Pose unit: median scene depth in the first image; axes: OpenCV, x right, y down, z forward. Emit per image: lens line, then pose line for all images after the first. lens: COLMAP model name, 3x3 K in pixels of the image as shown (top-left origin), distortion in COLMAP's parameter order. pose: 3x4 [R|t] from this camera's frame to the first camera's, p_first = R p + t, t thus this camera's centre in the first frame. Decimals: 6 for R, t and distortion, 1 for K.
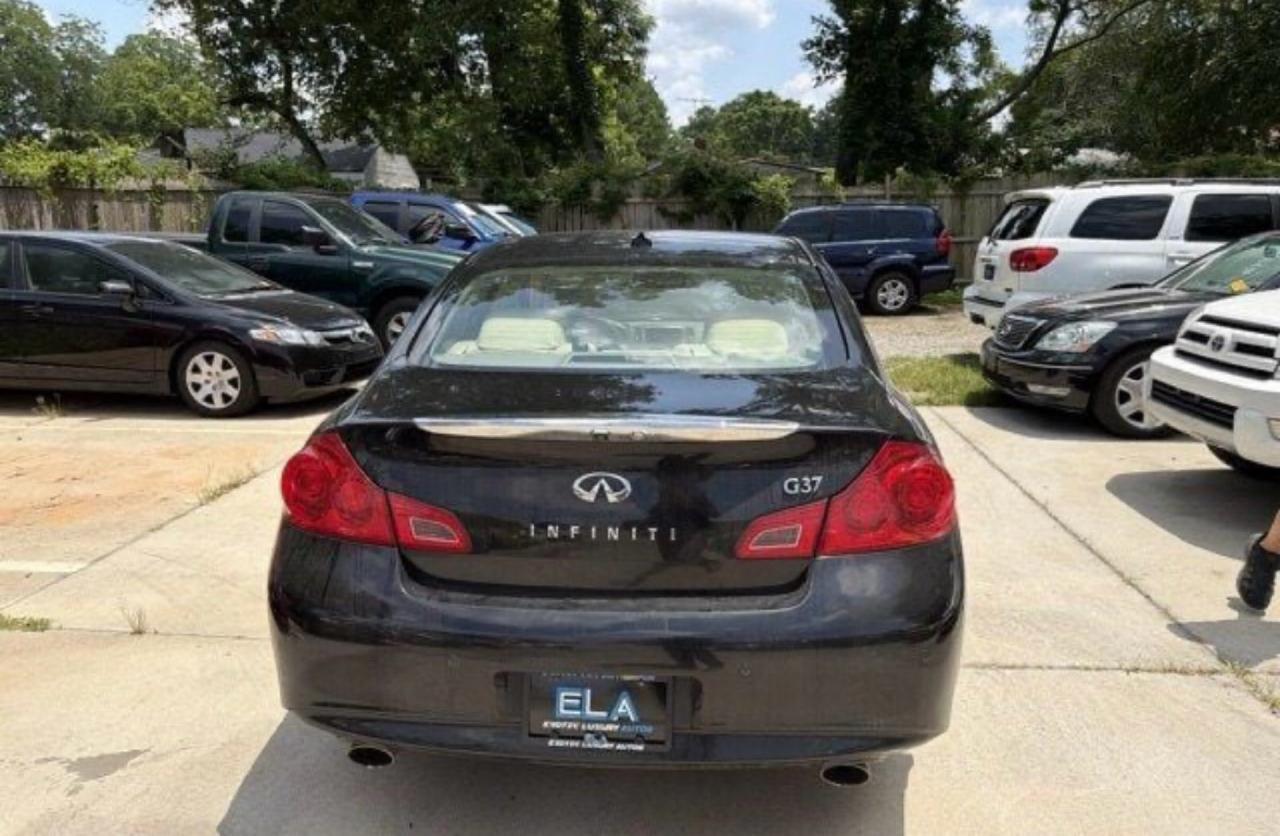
lens RADIAL K [[983.7, 0, 640.0], [0, 983.7, 418.0], [0, 0, 1]] dist [-0.038249, -0.006279]
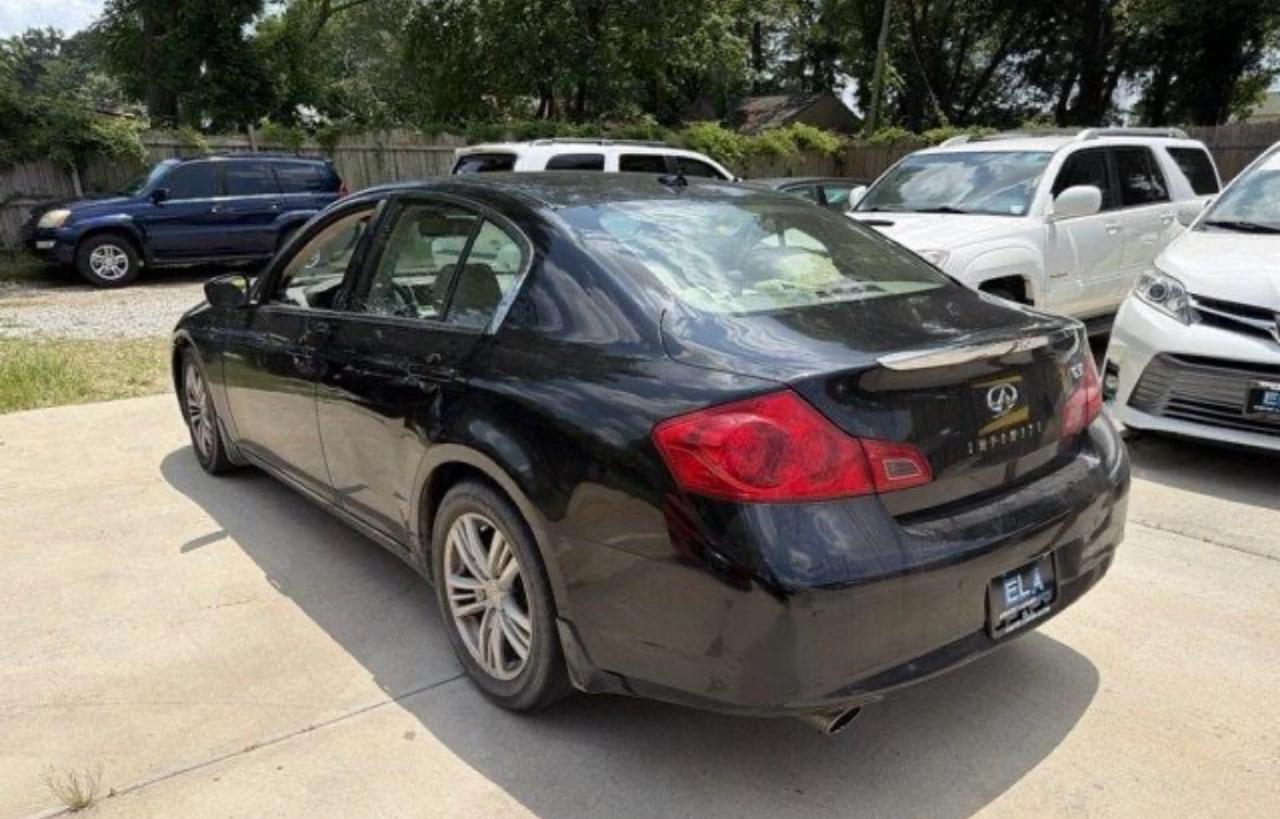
lens RADIAL K [[963.5, 0, 640.0], [0, 963.5, 409.5], [0, 0, 1]] dist [0.004017, 0.004974]
pose [[0.699836, -0.151344, 0.698086, -0.197838], [0.126589, 0.988105, 0.087314, -0.011526], [-0.702997, 0.027264, 0.710670, 0.091124]]
